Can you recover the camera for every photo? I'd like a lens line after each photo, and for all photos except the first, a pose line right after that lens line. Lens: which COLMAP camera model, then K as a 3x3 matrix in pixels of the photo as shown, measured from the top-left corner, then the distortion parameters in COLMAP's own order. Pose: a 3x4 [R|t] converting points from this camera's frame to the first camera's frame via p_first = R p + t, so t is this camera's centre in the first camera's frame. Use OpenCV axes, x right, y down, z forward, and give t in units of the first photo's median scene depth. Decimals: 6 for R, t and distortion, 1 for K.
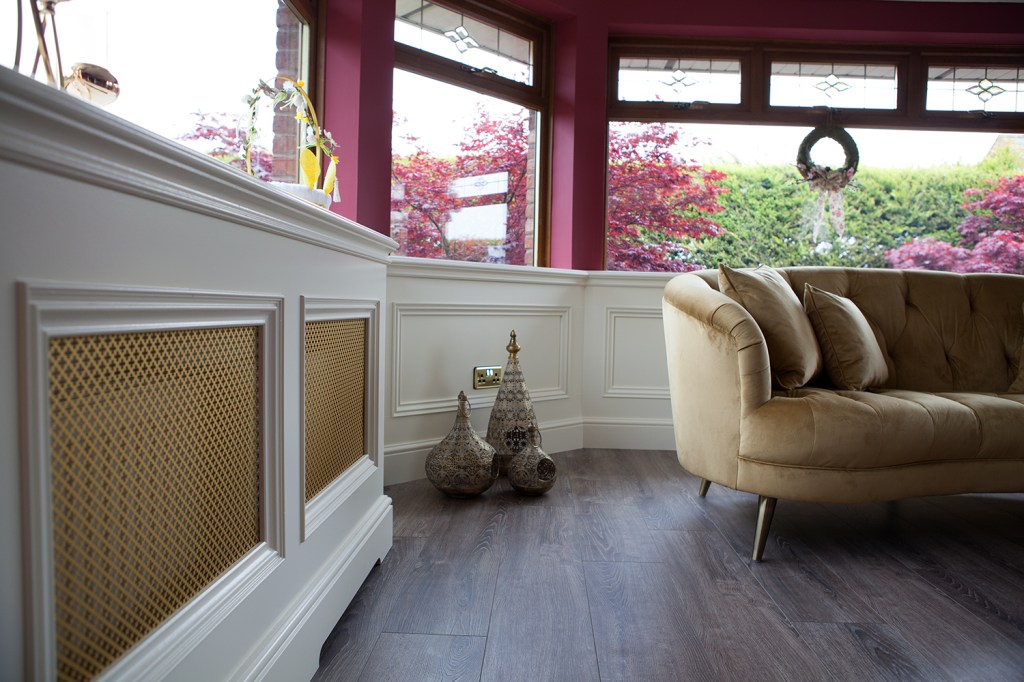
lens RADIAL K [[707.2, 0, 509.1], [0, 707.2, 341.9], [0, 0, 1]] dist [-0.059048, 0.006769]
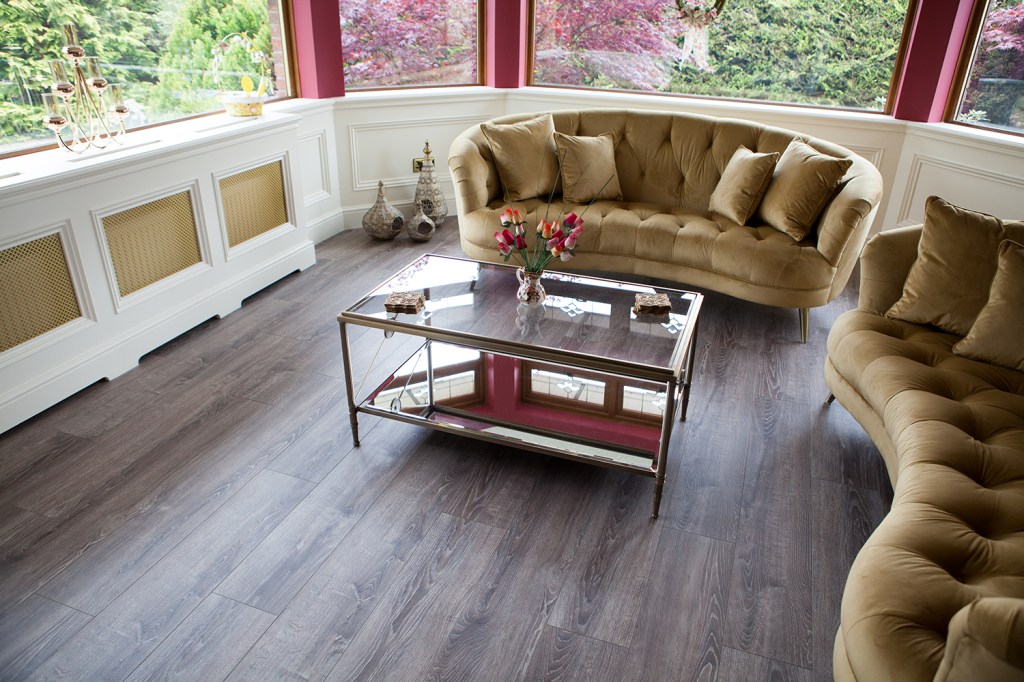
lens RADIAL K [[707.2, 0, 515.1], [0, 707.2, 342.1], [0, 0, 1]] dist [-0.059048, 0.006769]
pose [[0.949365, 0.138954, -0.281775, 0.848744], [-0.013740, 0.914380, 0.404624, -0.293424], [0.313873, -0.380265, 0.869990, -0.613419]]
